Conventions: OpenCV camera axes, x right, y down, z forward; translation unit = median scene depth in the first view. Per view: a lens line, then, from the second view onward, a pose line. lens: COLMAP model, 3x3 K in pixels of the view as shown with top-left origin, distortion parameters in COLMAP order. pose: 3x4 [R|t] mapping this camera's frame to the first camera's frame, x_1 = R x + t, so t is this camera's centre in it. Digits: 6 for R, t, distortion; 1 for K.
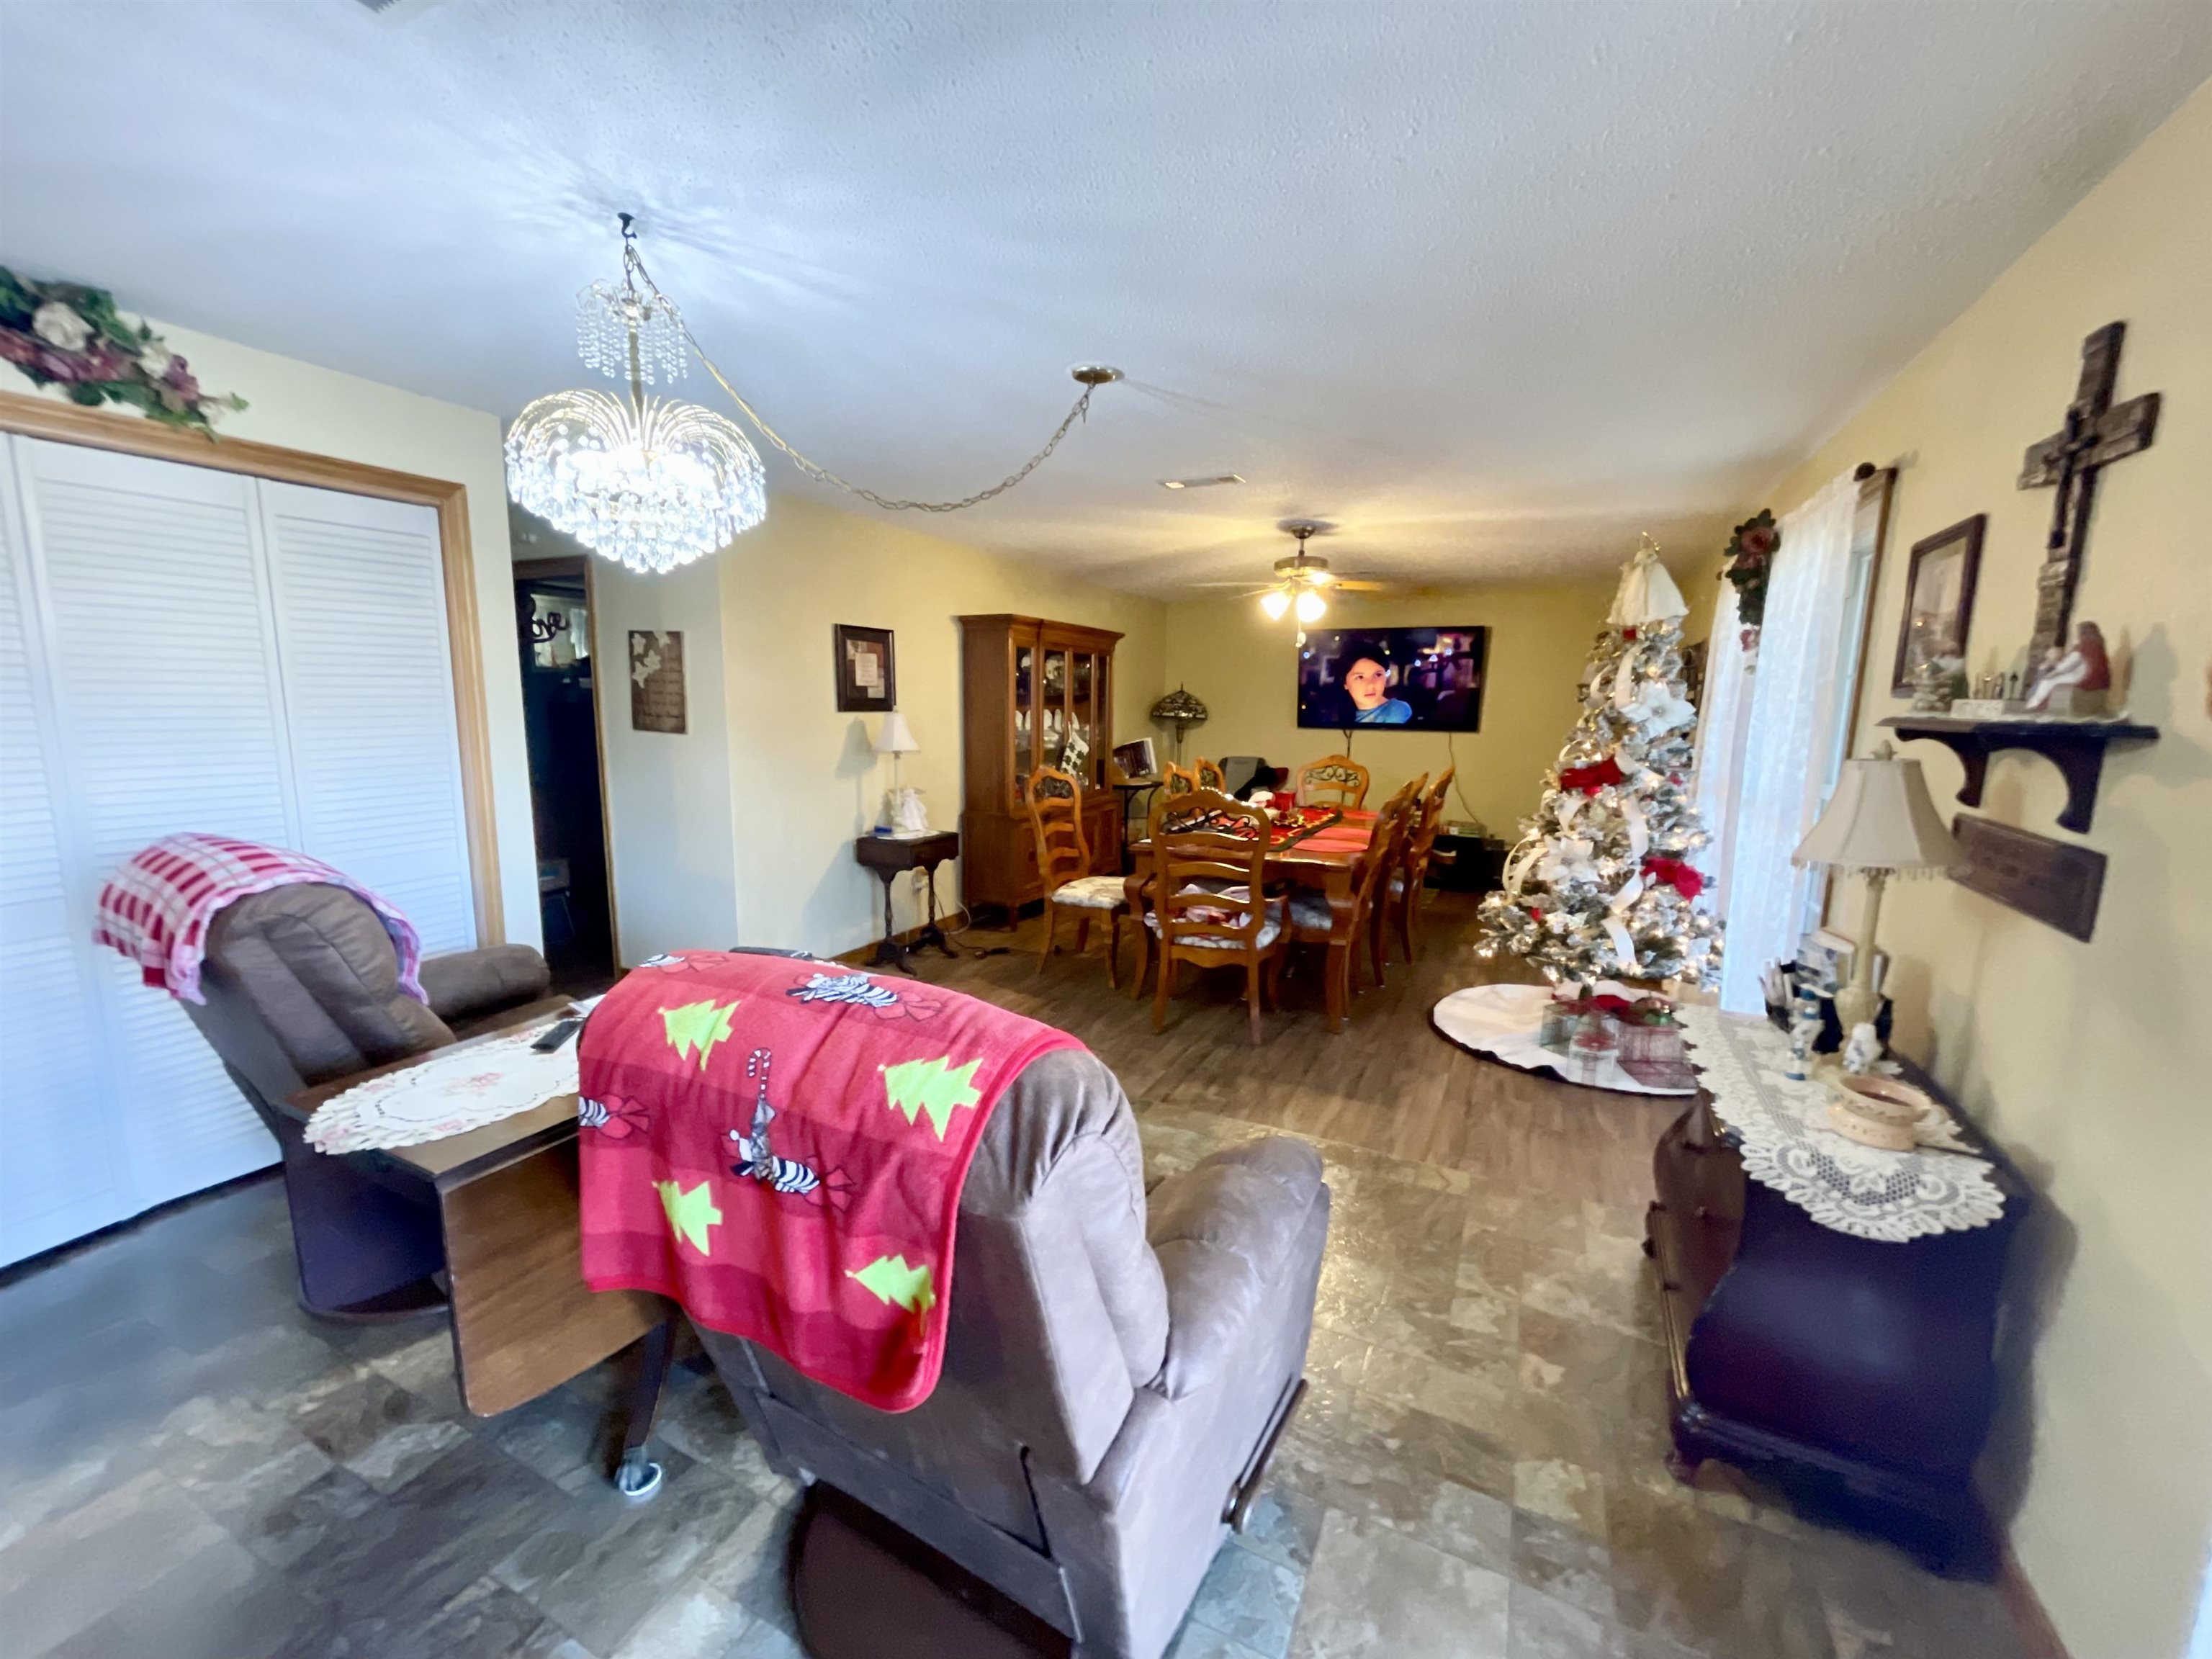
lens RADIAL K [[885.6, 0, 1119.4], [0, 885.6, 840.1], [0, 0, 1]] dist [0.000083, 0.000078]
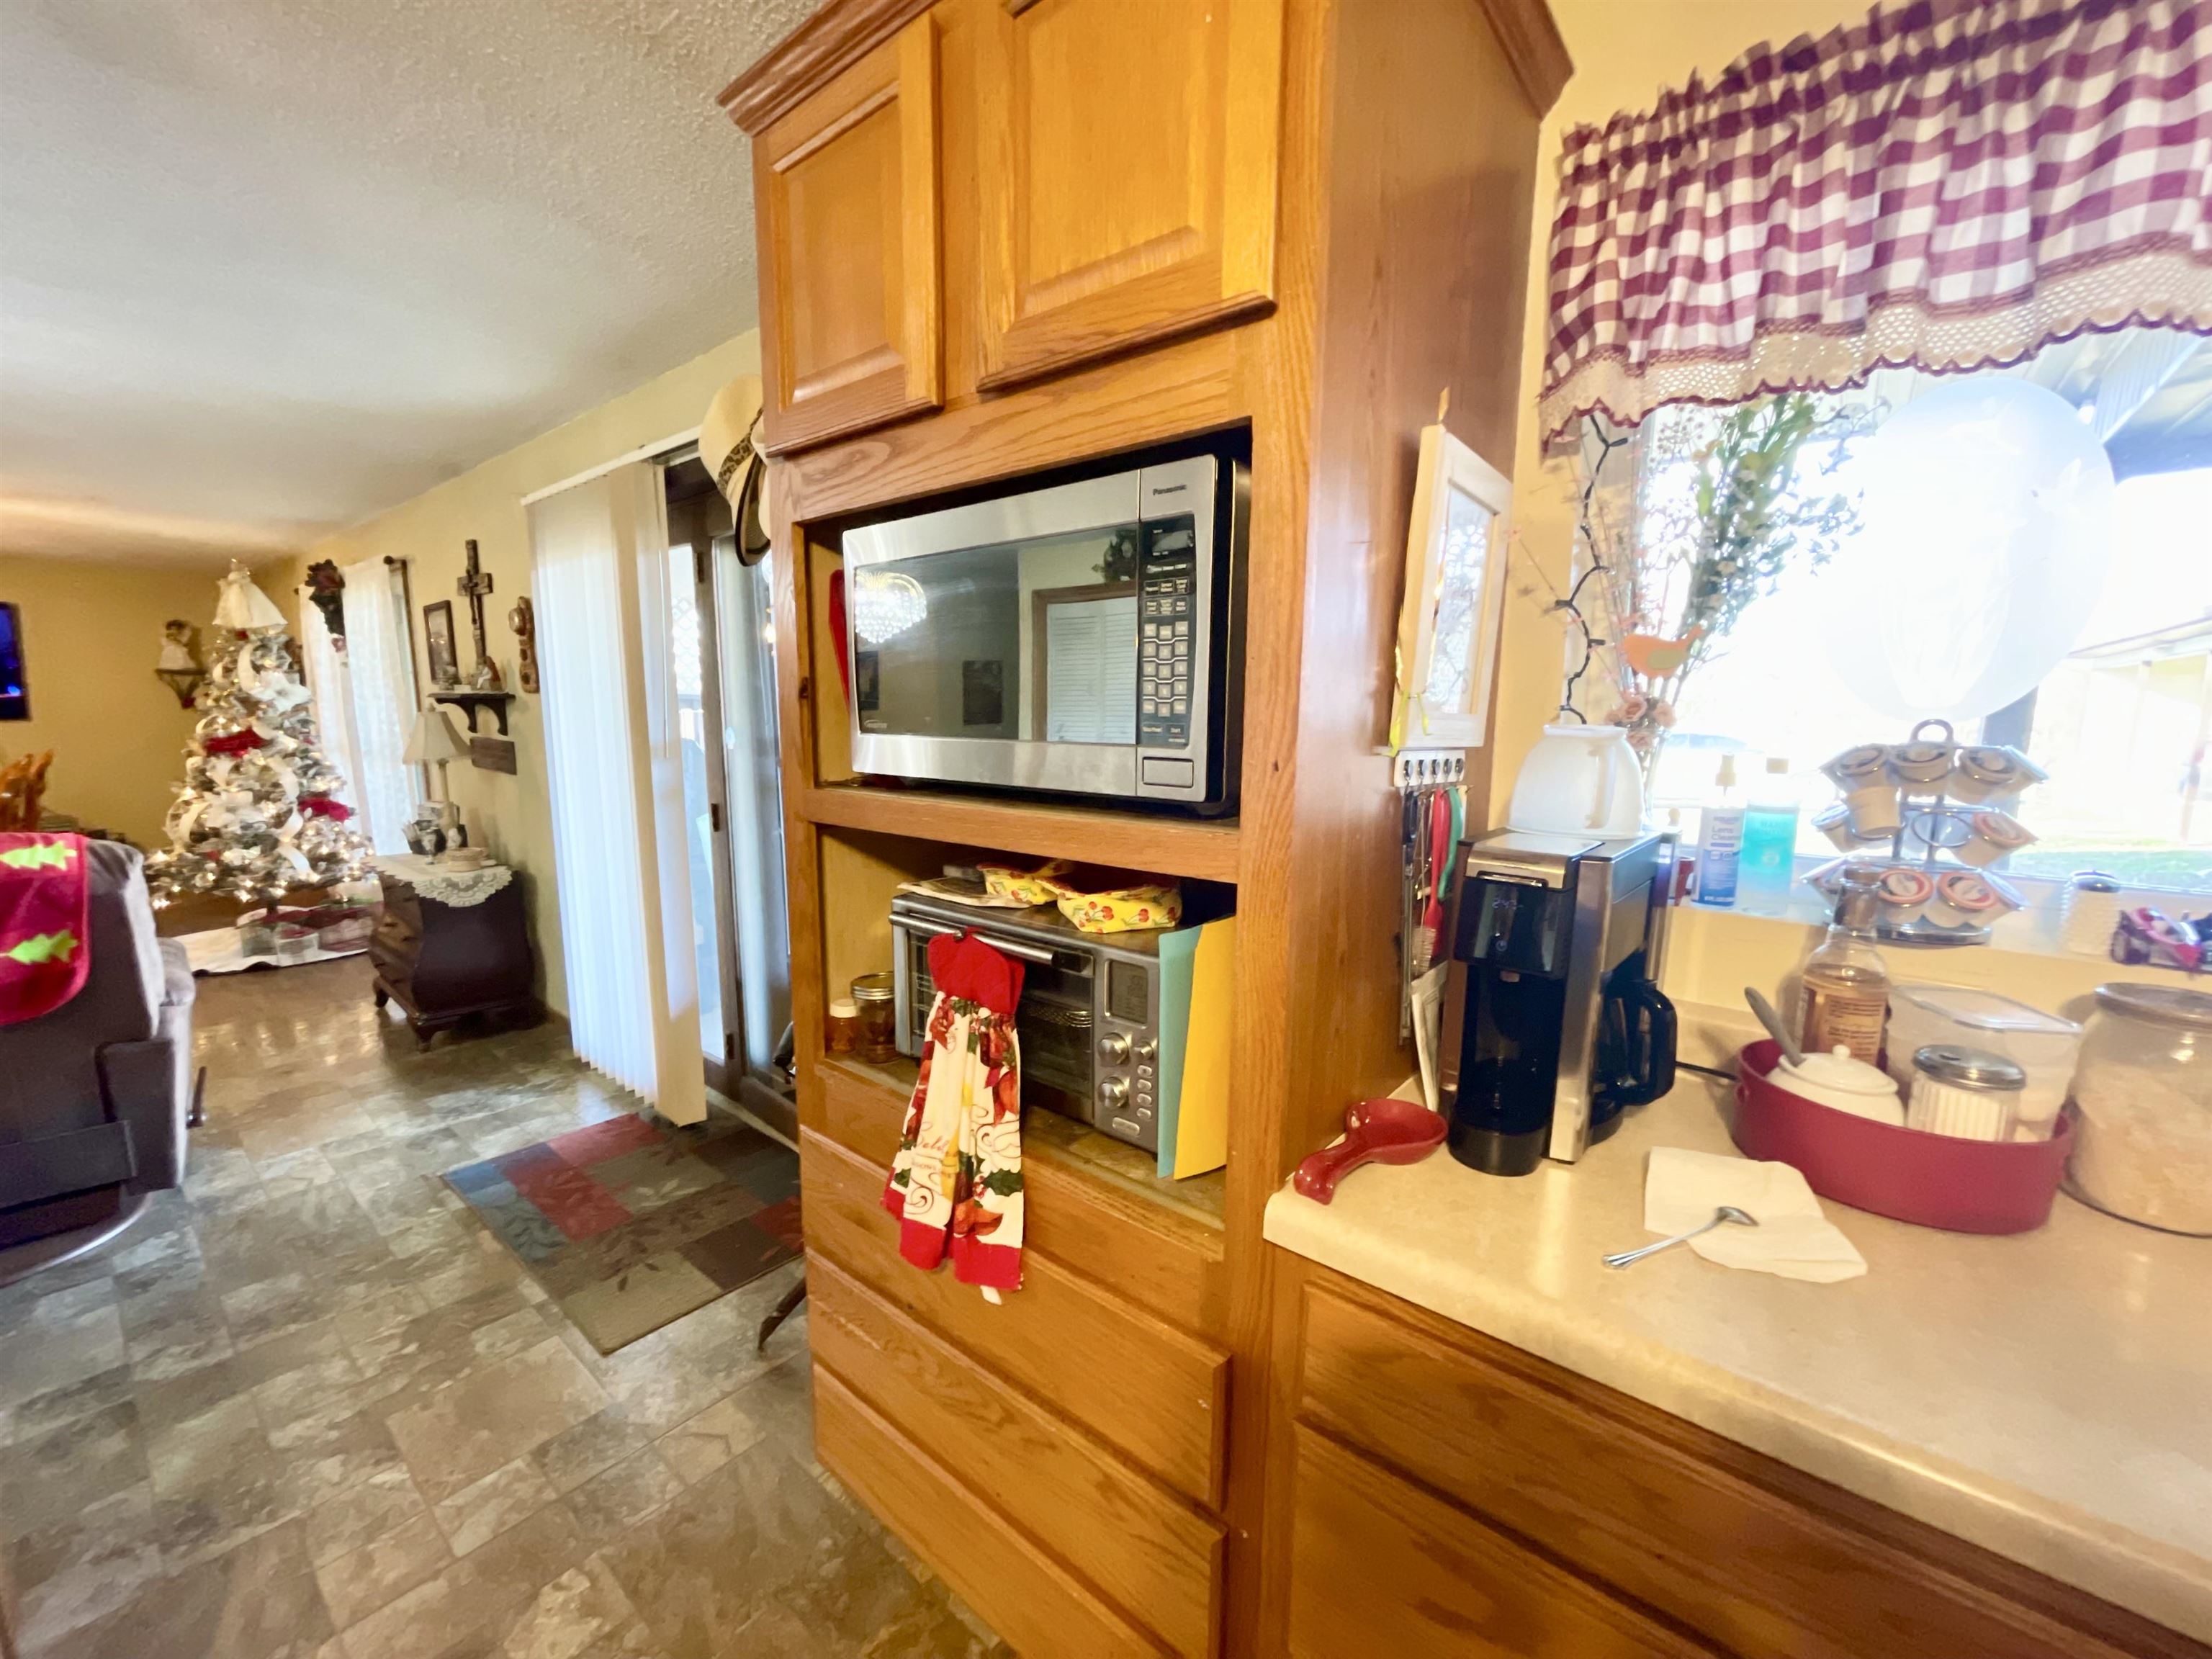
lens RADIAL K [[885.6, 0, 1108.4], [0, 885.6, 848.0], [0, 0, 1]] dist [0.000083, 0.000078]
pose [[0.237857, -0.170306, 0.956253, -0.449215], [0.146610, 0.979523, 0.137983, 0.090942], [-0.960172, 0.107376, 0.257955, -0.572643]]
